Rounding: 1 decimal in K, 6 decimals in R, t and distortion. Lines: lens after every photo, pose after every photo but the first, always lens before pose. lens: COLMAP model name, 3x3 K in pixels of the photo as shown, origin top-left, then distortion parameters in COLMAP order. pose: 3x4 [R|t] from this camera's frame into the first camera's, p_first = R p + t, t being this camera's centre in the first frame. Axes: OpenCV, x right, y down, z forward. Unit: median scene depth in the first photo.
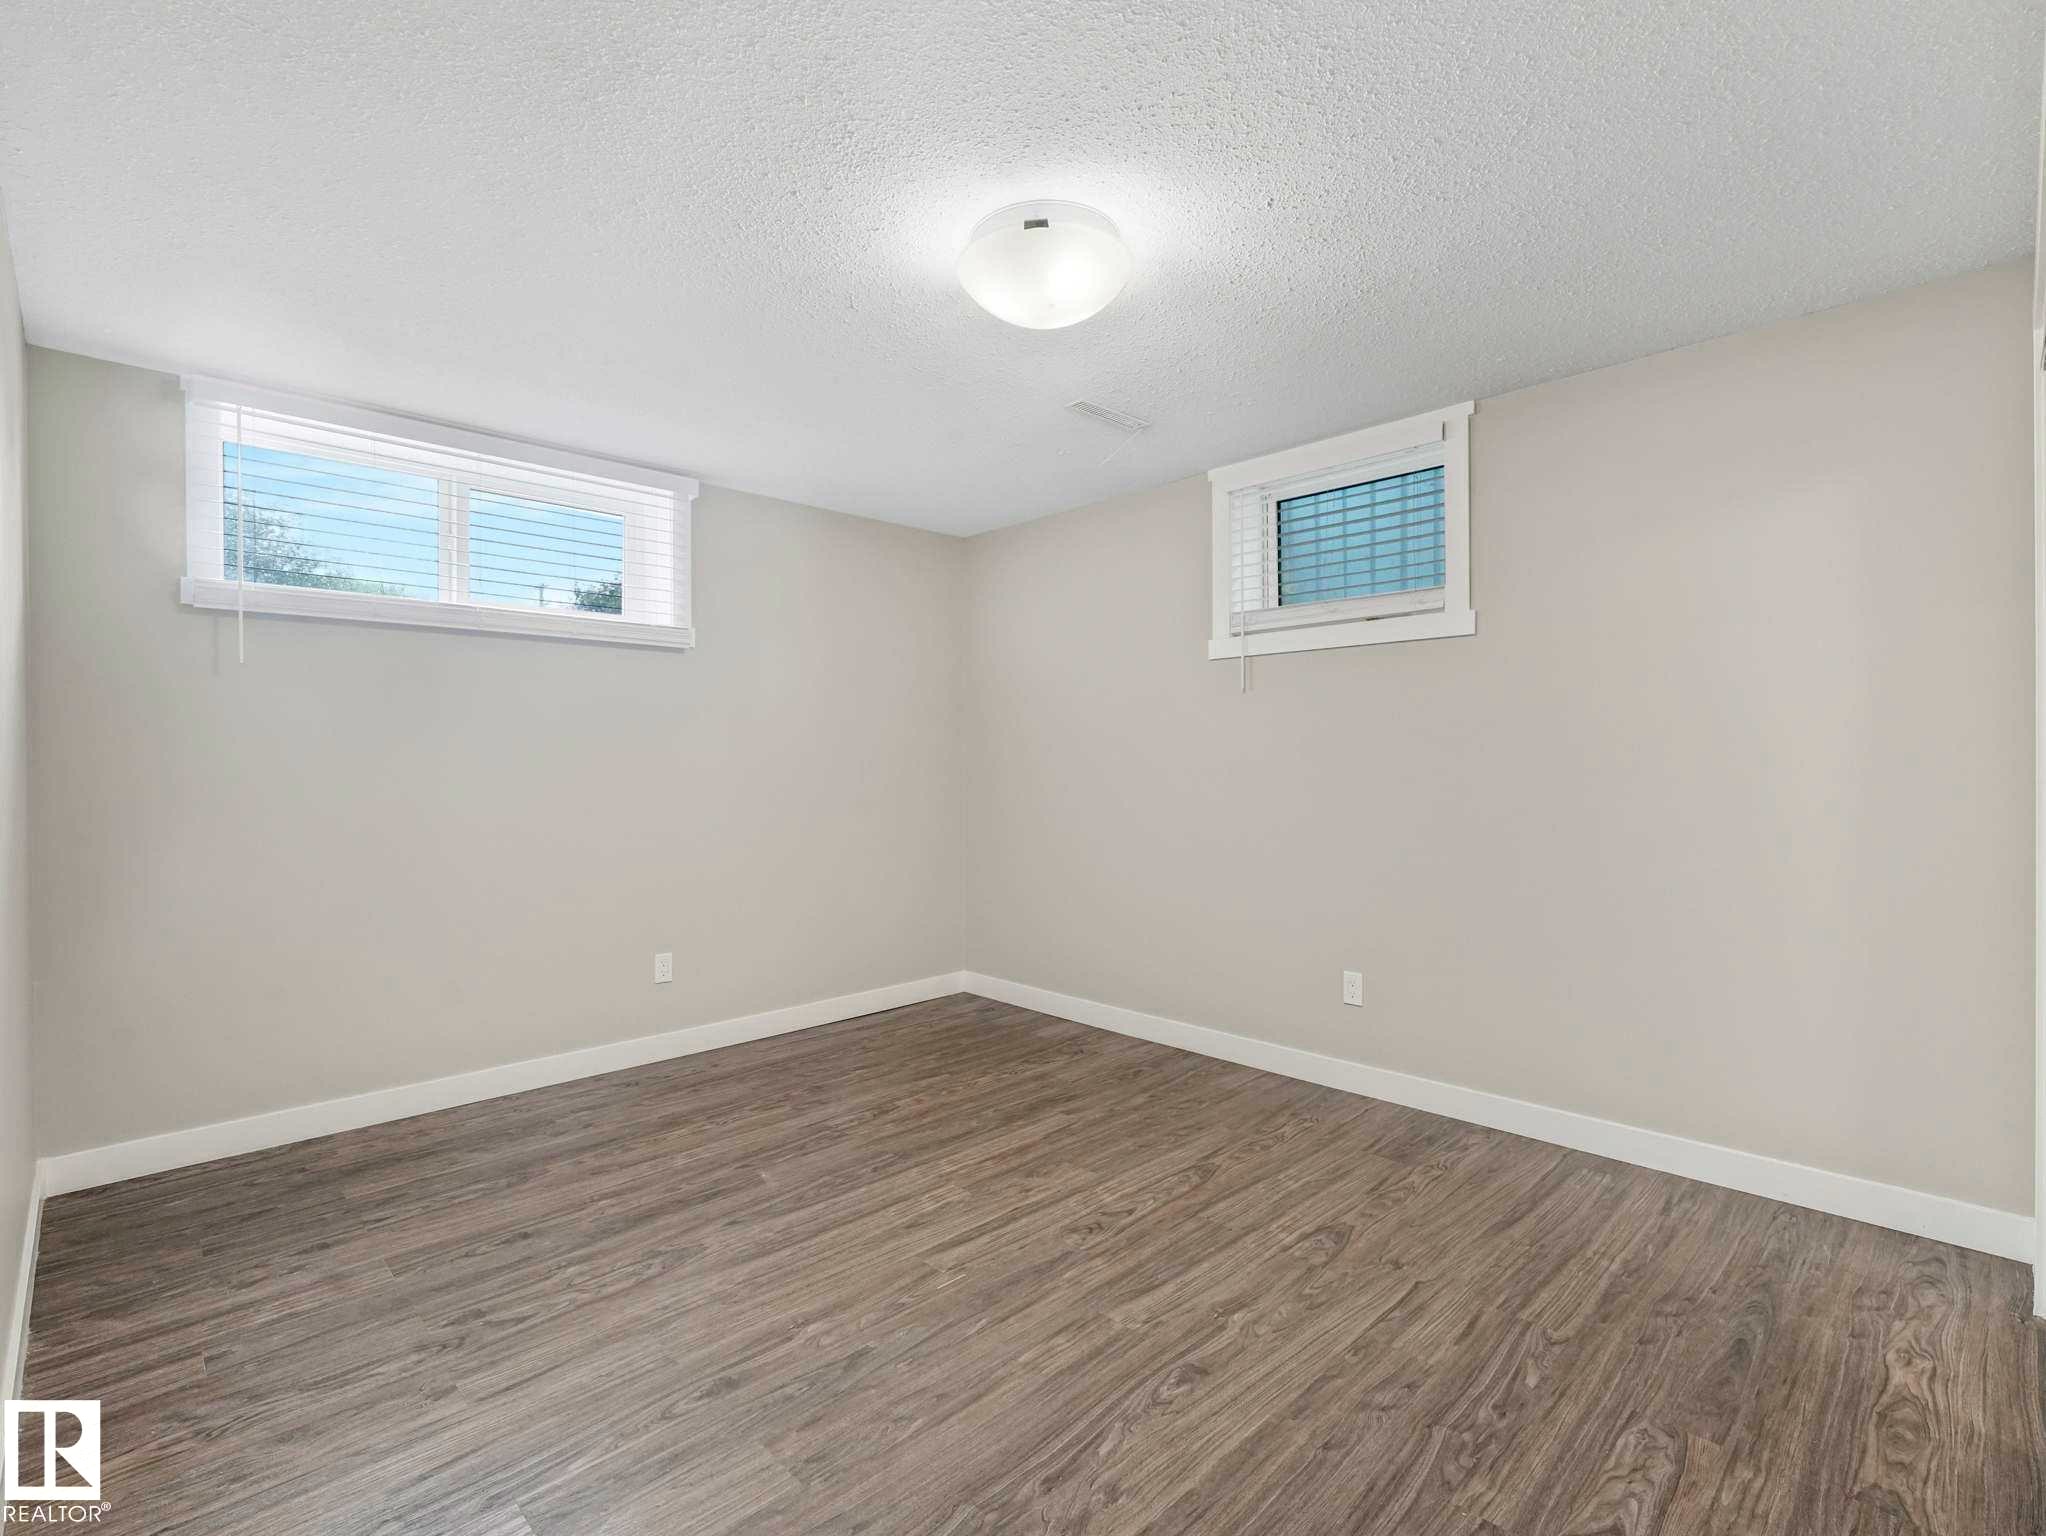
lens RADIAL K [[929.3, 0, 1006.6], [0, 929.3, 762.8], [0, 0, 1]] dist [-0.010309, 0.000018]
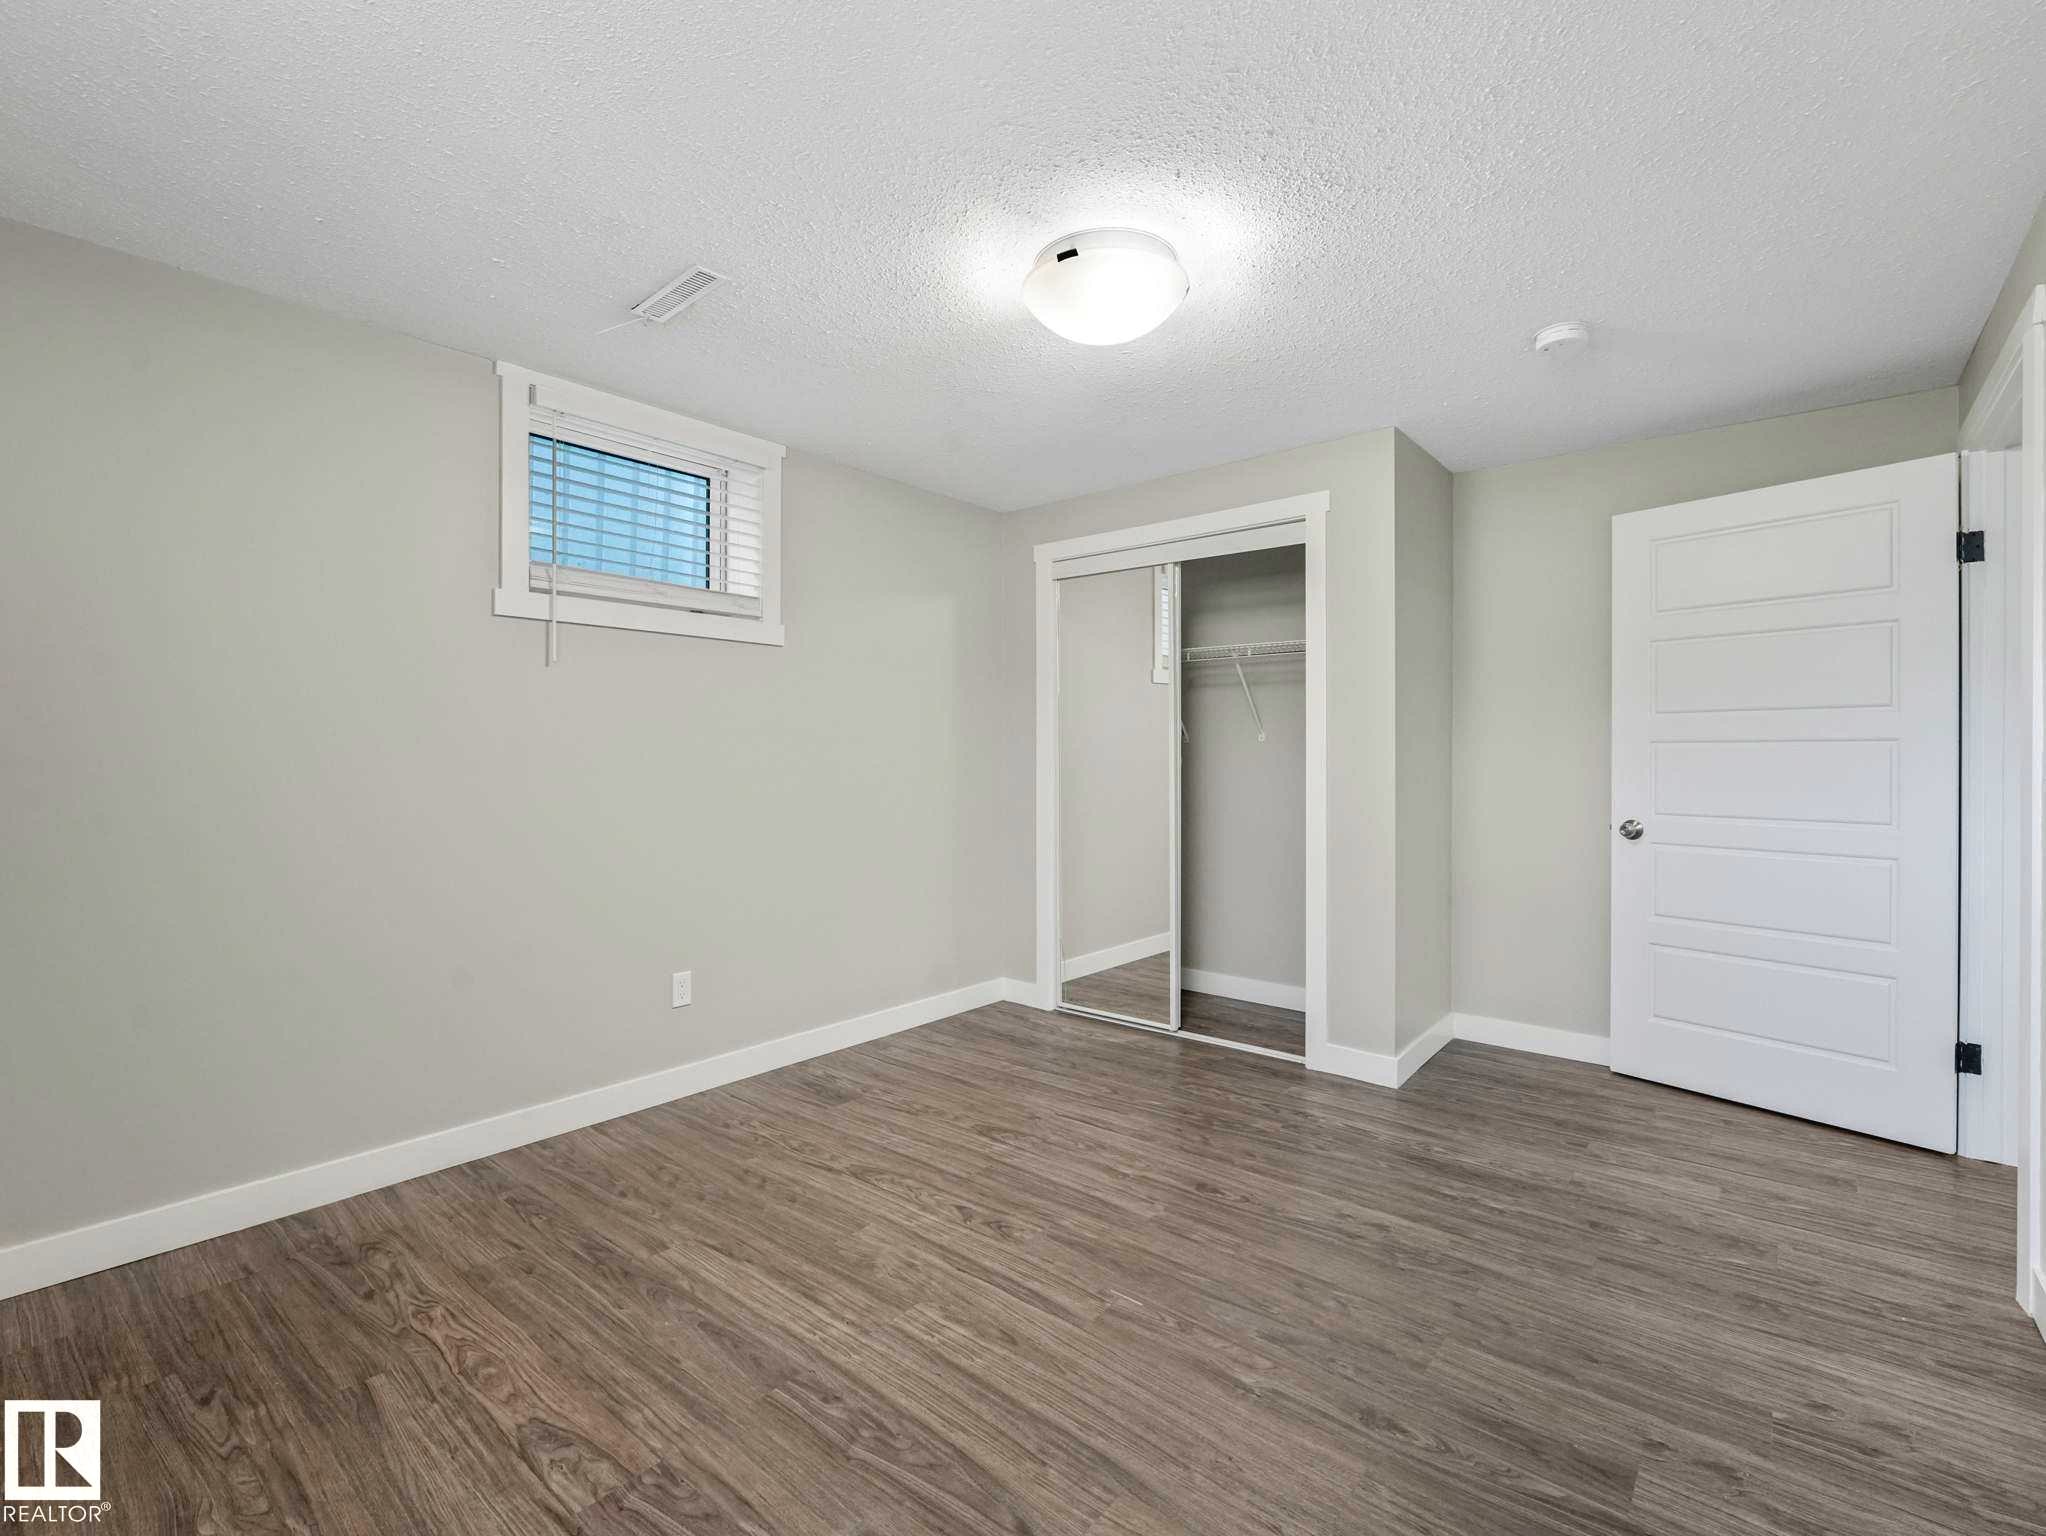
lens RADIAL K [[929.3, 0, 1006.6], [0, 929.3, 762.8], [0, 0, 1]] dist [-0.010309, 0.000018]
pose [[-0.085256, -0.002579, 0.996356, -1.024519], [-0.002116, 0.999995, 0.002407, 0.006445], [-0.996357, -0.001903, -0.085261, 1.236264]]
